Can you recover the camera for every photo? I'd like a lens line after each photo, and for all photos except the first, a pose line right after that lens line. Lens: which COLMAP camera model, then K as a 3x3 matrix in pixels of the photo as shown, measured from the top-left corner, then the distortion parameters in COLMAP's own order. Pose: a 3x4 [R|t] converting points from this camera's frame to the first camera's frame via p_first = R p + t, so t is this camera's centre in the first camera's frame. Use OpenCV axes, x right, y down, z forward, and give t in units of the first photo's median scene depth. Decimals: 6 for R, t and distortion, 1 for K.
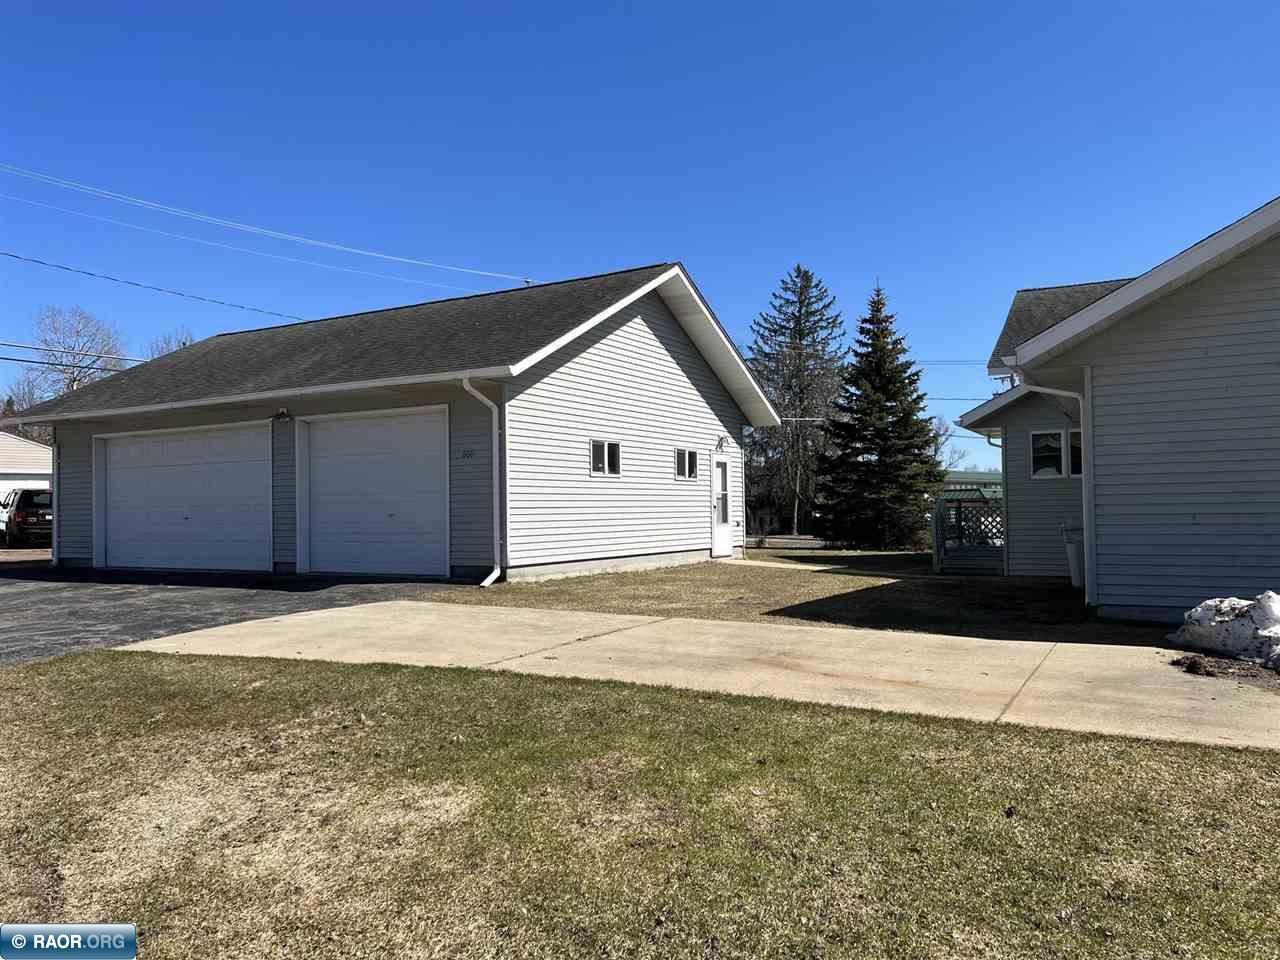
lens RADIAL K [[959.6, 0, 629.0], [0, 959.6, 485.7], [0, 0, 1]] dist [0.047937, -0.005824]
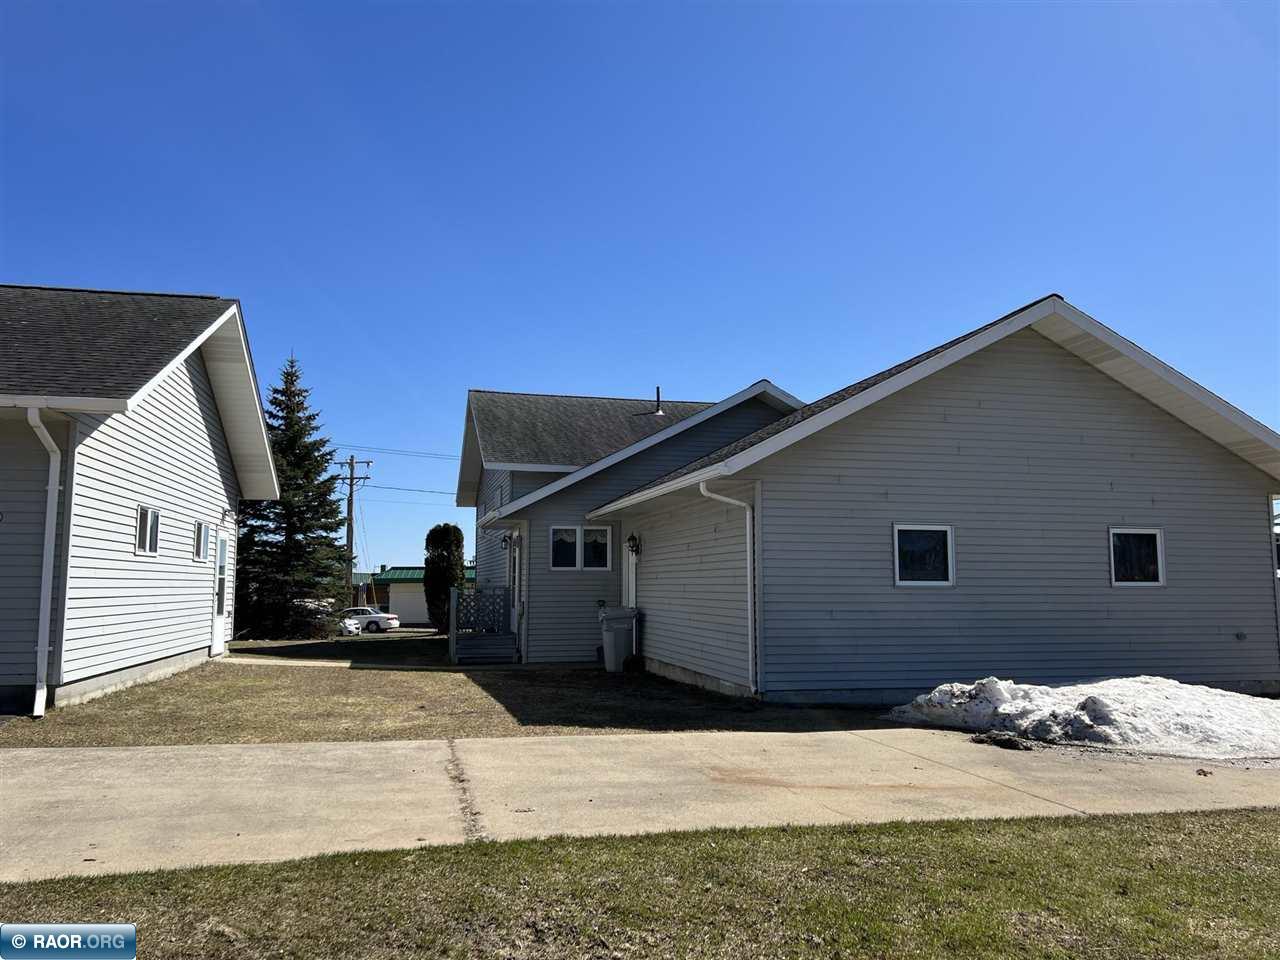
lens RADIAL K [[959.6, 0, 635.9], [0, 959.6, 478.9], [0, 0, 1]] dist [0.047937, -0.005824]
pose [[0.739679, 0.090845, 0.666800, -0.239139], [-0.030859, 0.994383, -0.101243, -0.003289], [-0.672252, 0.054310, 0.738327, 0.155208]]
